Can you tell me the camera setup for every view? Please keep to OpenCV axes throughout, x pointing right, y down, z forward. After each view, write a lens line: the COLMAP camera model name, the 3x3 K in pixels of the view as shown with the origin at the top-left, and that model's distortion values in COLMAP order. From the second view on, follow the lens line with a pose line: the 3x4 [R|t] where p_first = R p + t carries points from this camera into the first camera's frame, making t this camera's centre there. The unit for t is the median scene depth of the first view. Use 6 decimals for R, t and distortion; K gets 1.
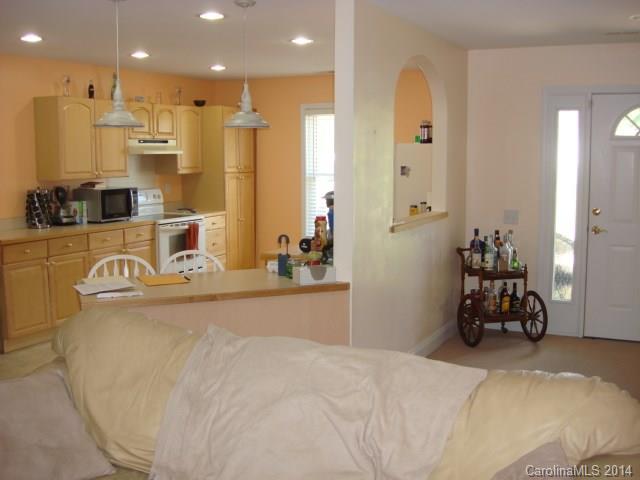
lens RADIAL K [[728.9, 0, 320.0], [0, 728.9, 240.0], [0, 0, 1]] dist [-0.097622, -0.005736]
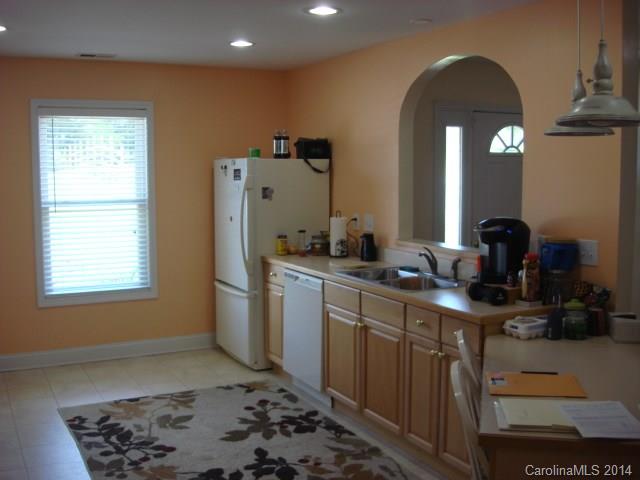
lens RADIAL K [[728.9, 0, 320.0], [0, 728.9, 240.0], [0, 0, 1]] dist [-0.097622, -0.005736]
pose [[0.590604, -0.078435, 0.803141, -0.495356], [0.097051, 0.994945, 0.025798, -0.058880], [-0.801104, 0.062709, 0.595231, 0.483662]]
